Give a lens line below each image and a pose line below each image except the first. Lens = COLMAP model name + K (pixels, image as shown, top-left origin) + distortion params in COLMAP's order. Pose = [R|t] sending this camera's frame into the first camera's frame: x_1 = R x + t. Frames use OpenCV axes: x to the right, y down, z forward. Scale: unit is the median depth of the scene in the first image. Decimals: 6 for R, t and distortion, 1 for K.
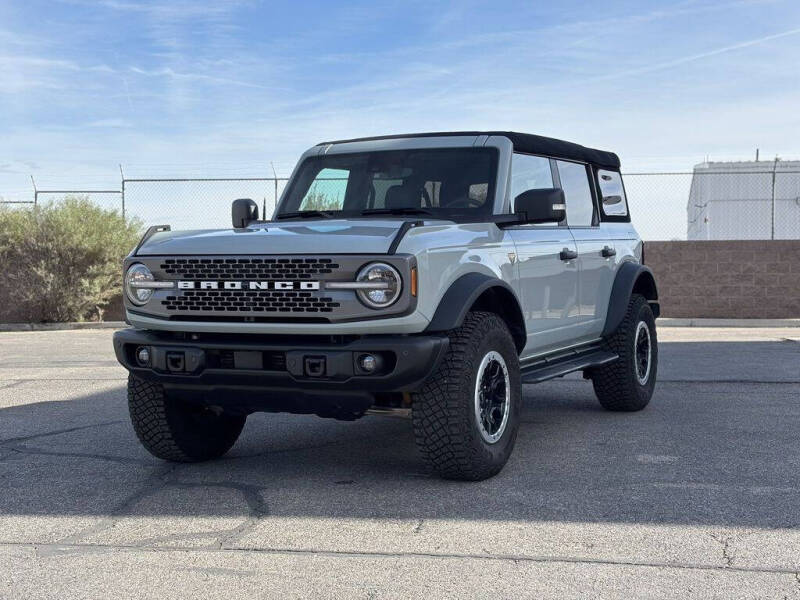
lens RADIAL K [[1172.2, 0, 400.0], [0, 1172.2, 300.0], [0, 0, 1]] dist [0.237965, -0.924961]
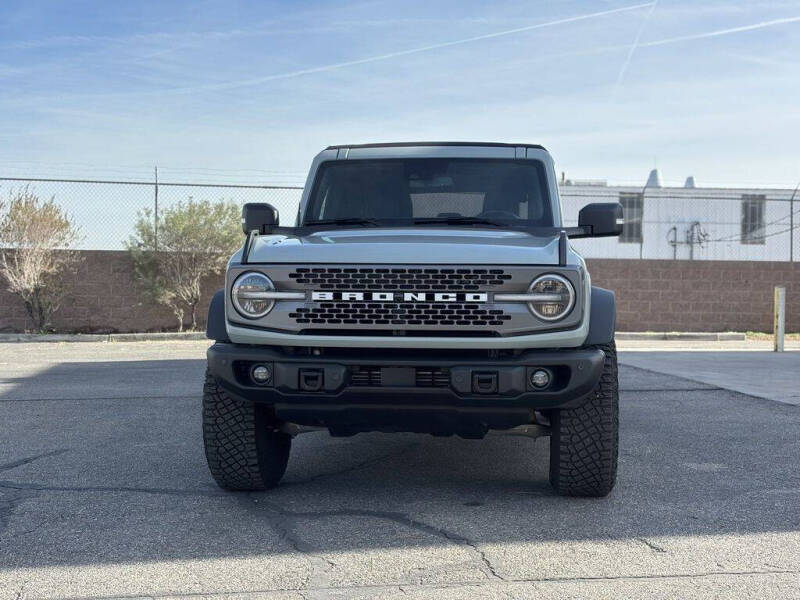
lens RADIAL K [[1172.2, 0, 400.0], [0, 1172.2, 300.0], [0, 0, 1]] dist [0.237965, -0.924961]
pose [[0.945711, 0.005054, 0.324970, -0.431545], [-0.001616, 0.999940, -0.010847, 0.000208], [-0.325005, 0.009733, 0.945662, 0.119637]]
